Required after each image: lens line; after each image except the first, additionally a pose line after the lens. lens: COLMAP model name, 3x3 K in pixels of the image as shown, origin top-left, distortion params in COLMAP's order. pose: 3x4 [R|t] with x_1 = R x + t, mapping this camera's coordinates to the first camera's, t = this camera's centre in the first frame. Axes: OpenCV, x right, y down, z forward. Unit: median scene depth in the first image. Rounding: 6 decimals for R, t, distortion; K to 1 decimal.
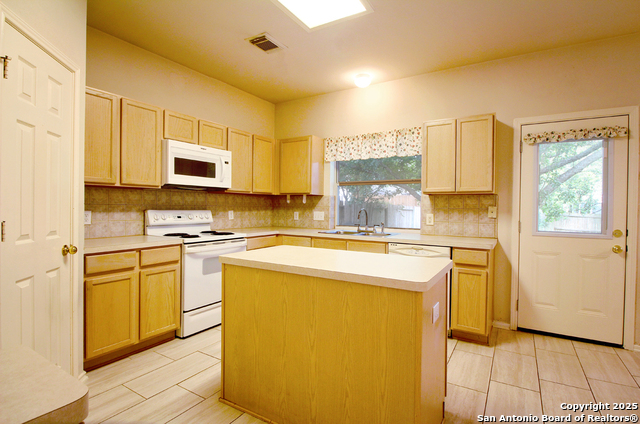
lens RADIAL K [[320.1, 0, 325.7], [0, 320.1, 209.2], [0, 0, 1]] dist [-0.002519, -0.007208]
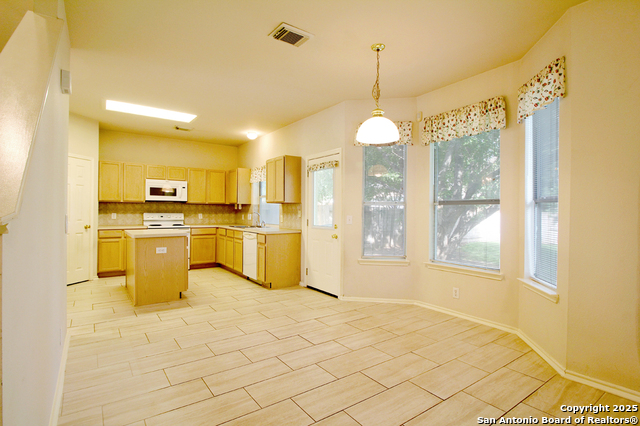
lens RADIAL K [[320.1, 0, 329.6], [0, 320.1, 214.1], [0, 0, 1]] dist [-0.002519, -0.007208]
pose [[0.926125, 0.000215, -0.377215, 1.255797], [-0.002178, 0.999986, -0.004777, 0.017226], [0.377209, 0.005246, 0.926113, -0.431696]]
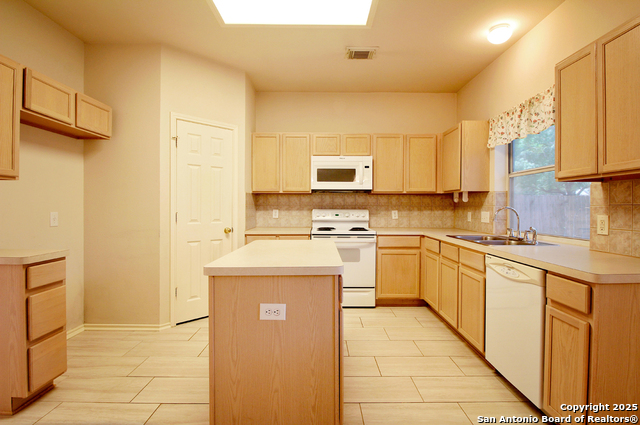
lens RADIAL K [[320.1, 0, 323.7], [0, 320.1, 208.6], [0, 0, 1]] dist [-0.002519, -0.007208]
pose [[0.524653, -0.005493, -0.851298, 0.596455], [-0.004036, 0.999952, -0.008940, 0.011437], [0.851306, 0.008126, 0.524606, 0.304902]]
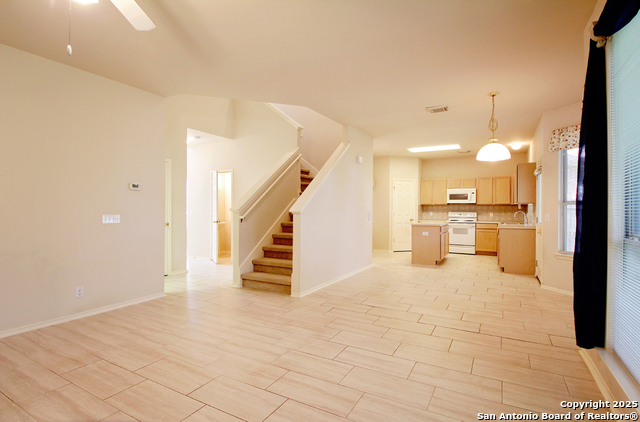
lens RADIAL K [[318.5, 0, 322.7], [0, 318.5, 209.1], [0, 0, 1]] dist [-0.004498, -0.003972]
pose [[0.035391, -0.011020, -0.999313, 2.266437], [-0.011912, 0.999864, -0.011448, 0.024227], [0.999303, 0.012309, 0.035255, -0.276624]]
